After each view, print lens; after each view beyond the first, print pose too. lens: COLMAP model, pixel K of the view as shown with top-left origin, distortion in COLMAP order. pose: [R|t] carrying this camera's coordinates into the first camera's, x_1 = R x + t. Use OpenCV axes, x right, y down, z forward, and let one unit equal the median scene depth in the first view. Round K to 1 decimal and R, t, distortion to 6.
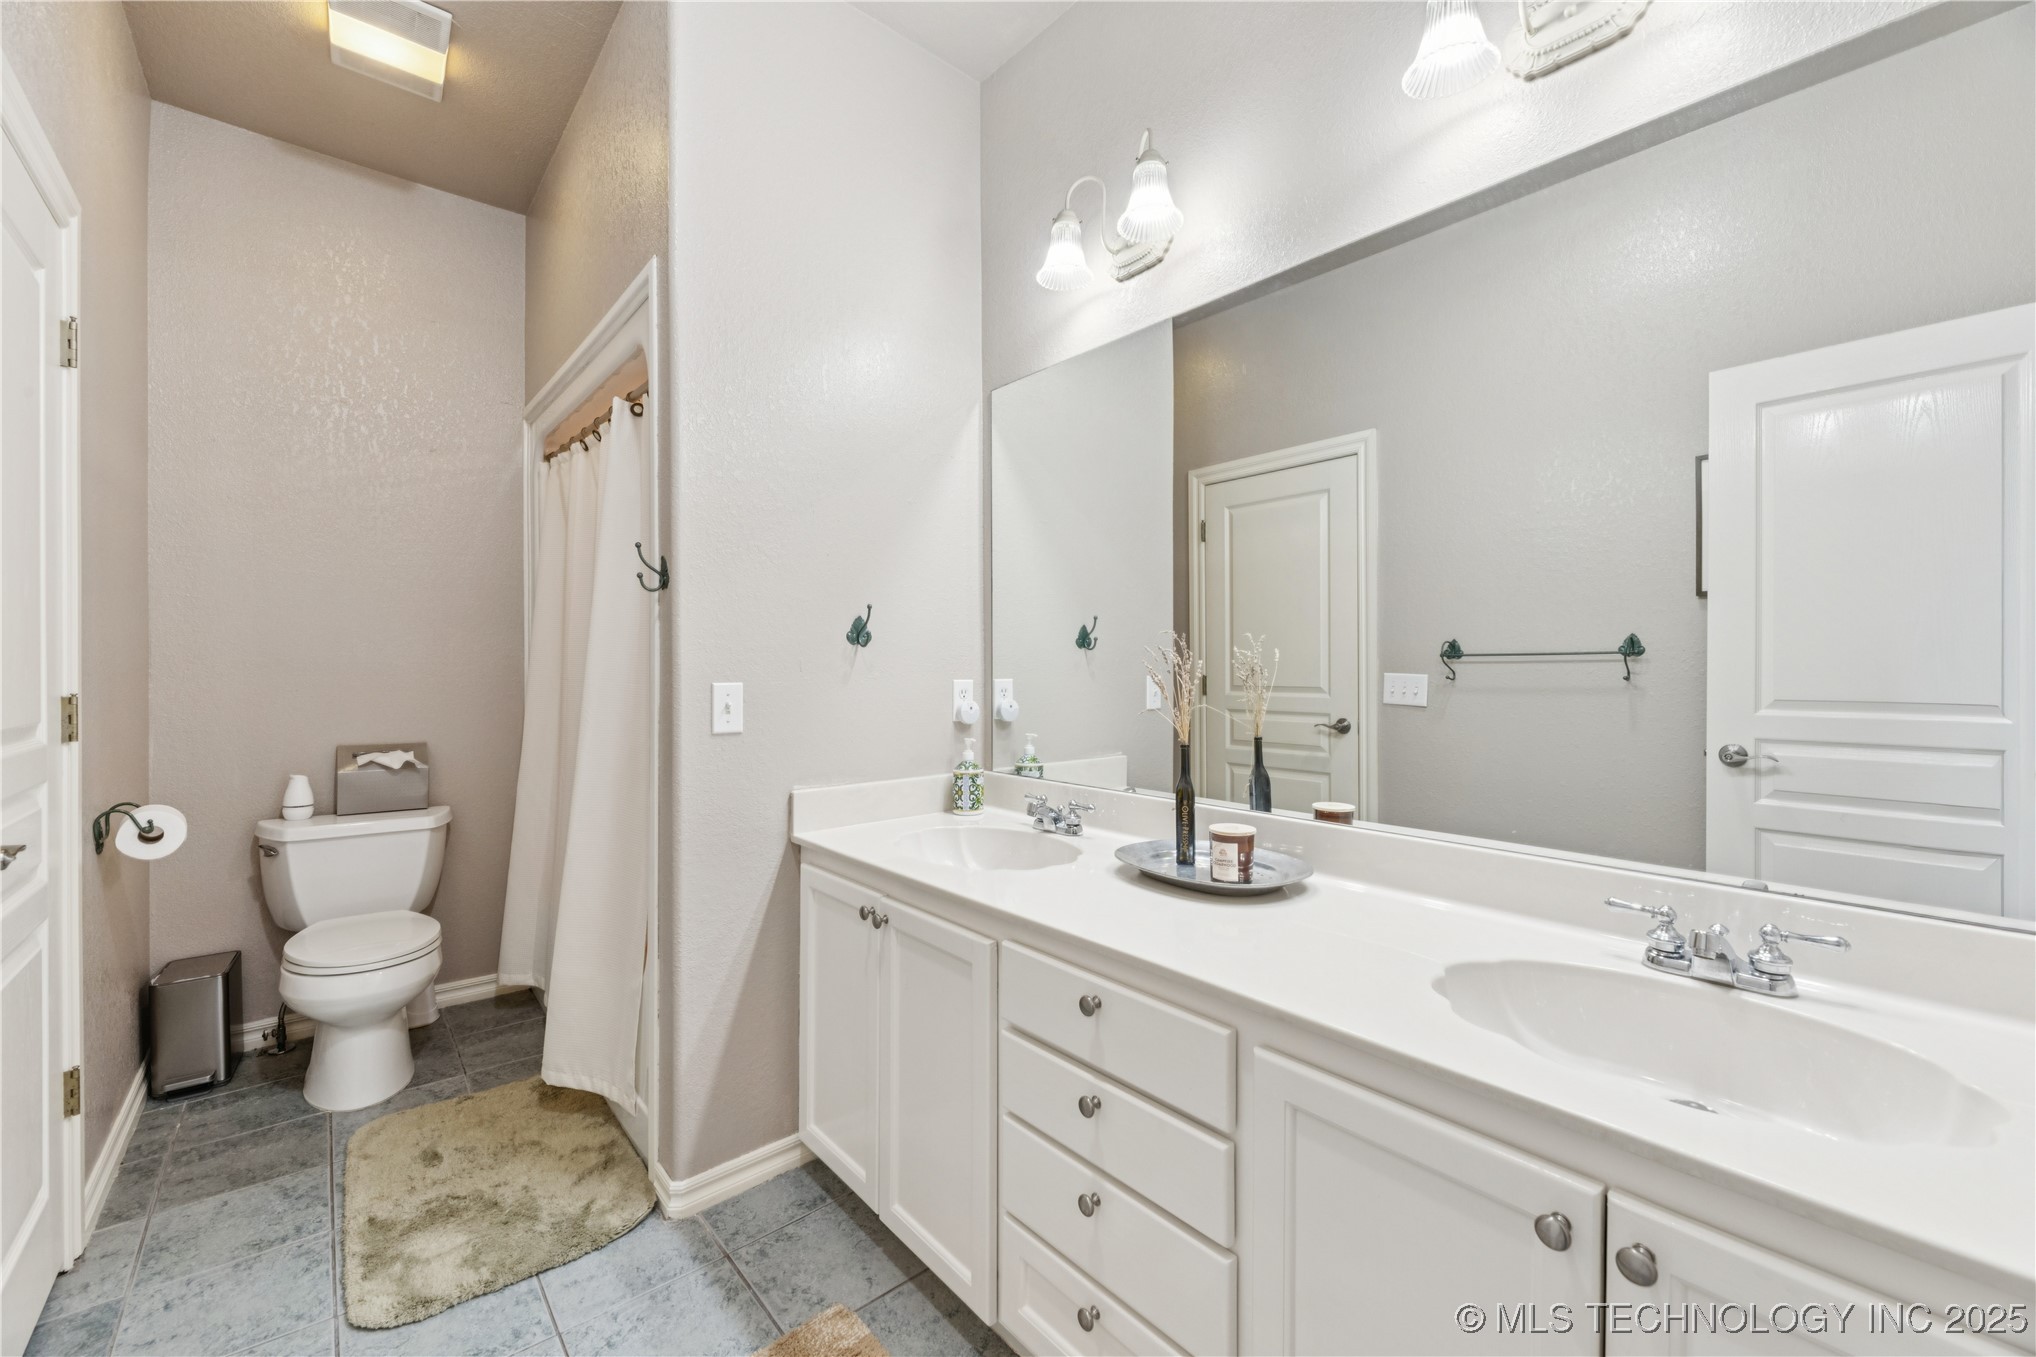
lens RADIAL K [[845.2, 0, 1014.4], [0, 845.2, 665.4], [0, 0, 1]] dist [0.001017, 0.000172]
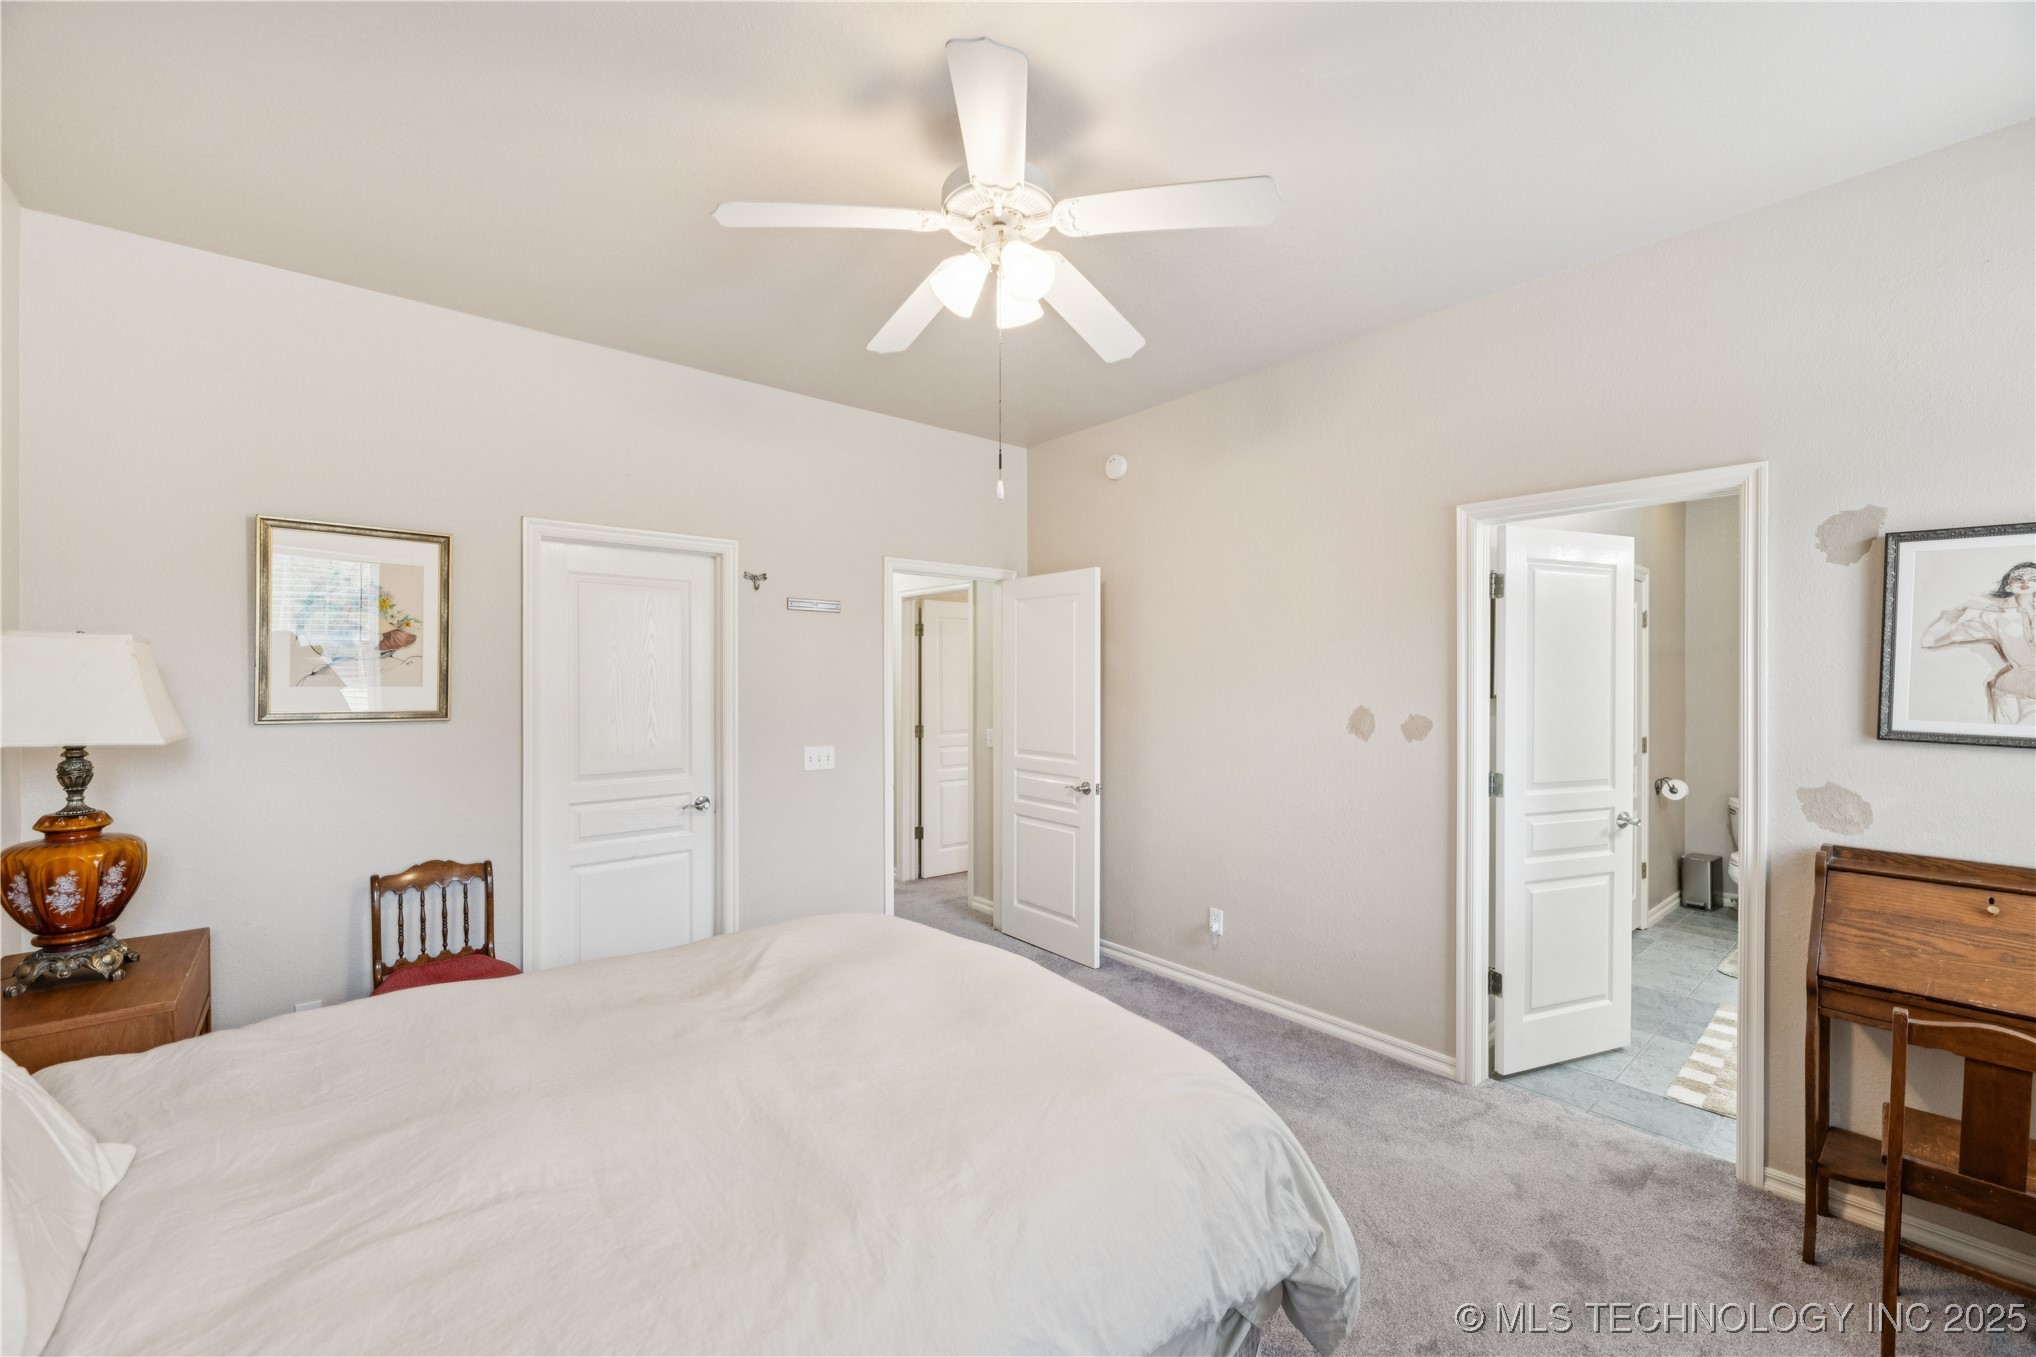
lens RADIAL K [[820.1, 0, 1009.8], [0, 820.1, 688.3], [0, 0, 1]] dist [0.000777, 0.000111]
pose [[0.012407, 0.007531, -0.999895, 1.266871], [-0.002319, 0.999969, 0.007503, -0.111448], [0.999920, 0.002225, 0.012425, -0.923105]]
